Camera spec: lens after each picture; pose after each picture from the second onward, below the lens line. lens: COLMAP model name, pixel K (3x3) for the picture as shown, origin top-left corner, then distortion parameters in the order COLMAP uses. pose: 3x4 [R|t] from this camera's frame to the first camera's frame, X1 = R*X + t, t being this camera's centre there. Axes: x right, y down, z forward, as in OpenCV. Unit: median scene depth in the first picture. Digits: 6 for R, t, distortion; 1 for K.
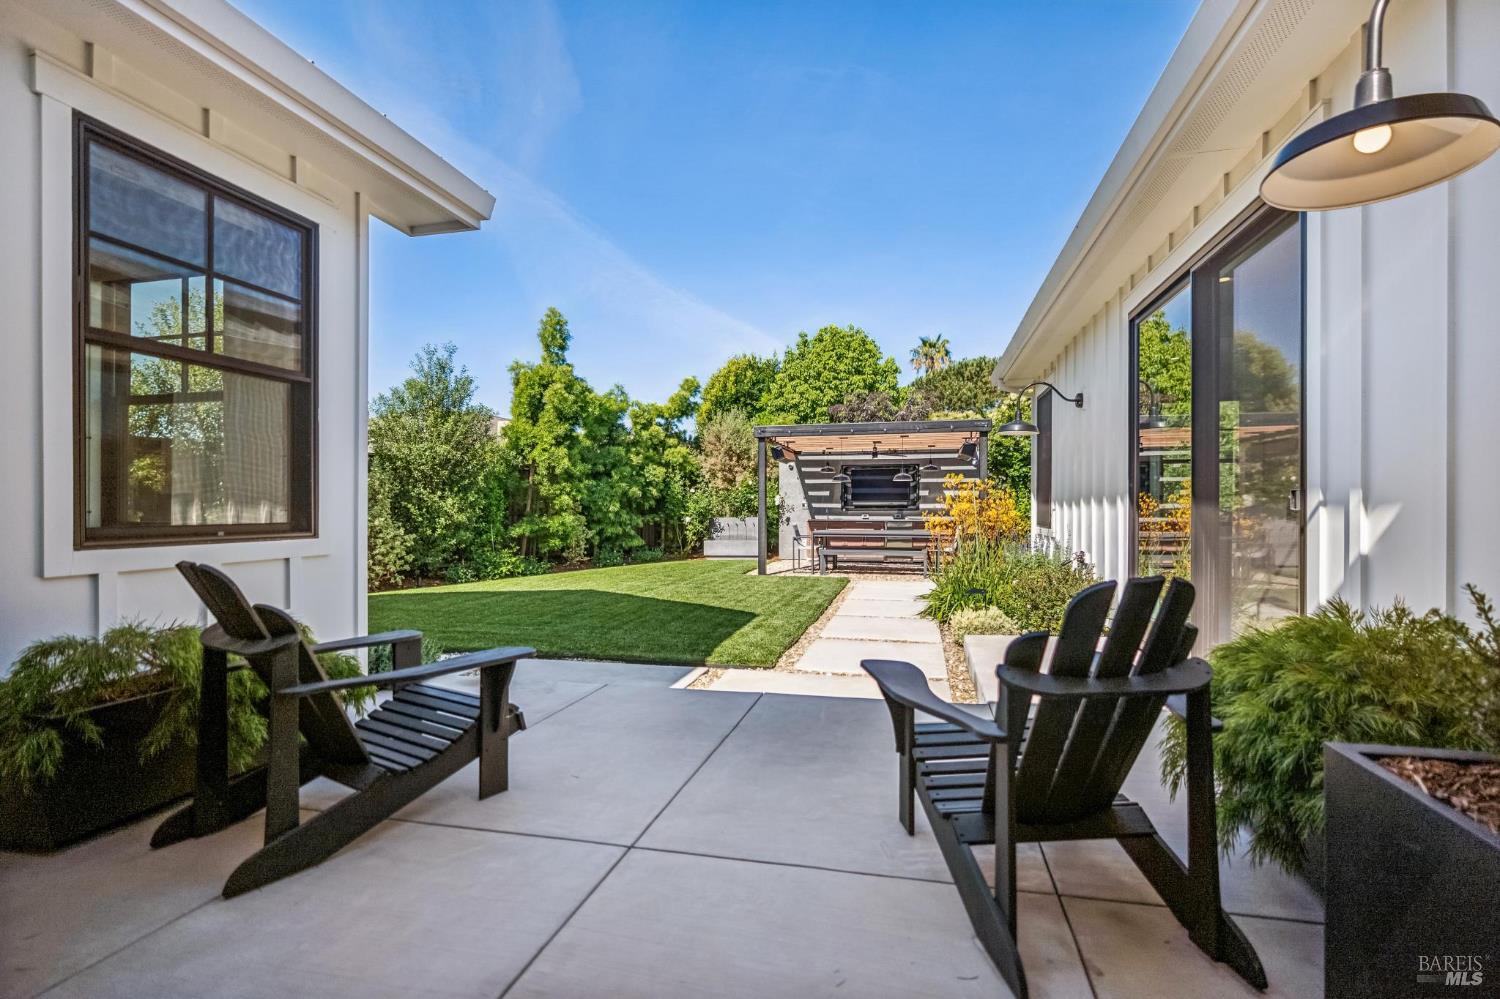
lens RADIAL K [[748.4, 0, 754.6], [0, 748.4, 503.7], [0, 0, 1]] dist [-0.010807, -0.000095]
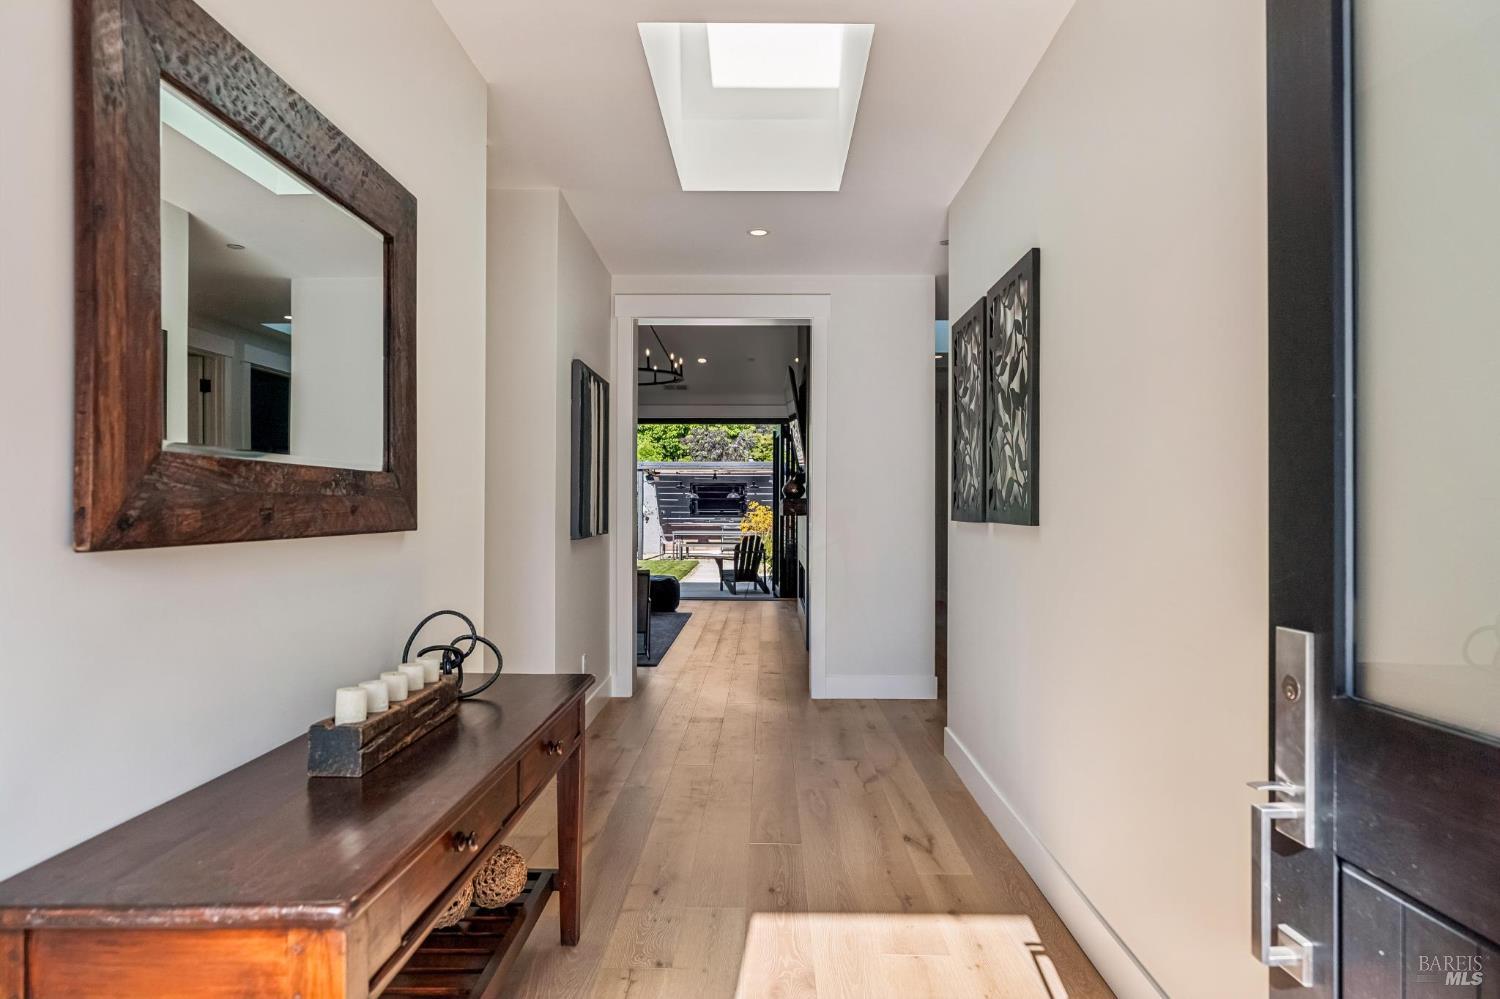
lens RADIAL K [[744.9, 0, 750.0], [0, 744.9, 499.5], [0, 0, 1]] dist [-0.000461, 0.000928]
pose [[0.980139, 0.004779, 0.198254, -0.048708], [-0.003545, 0.999972, -0.006577, -0.012542], [-0.198280, 0.005743, 0.980129, -0.356855]]
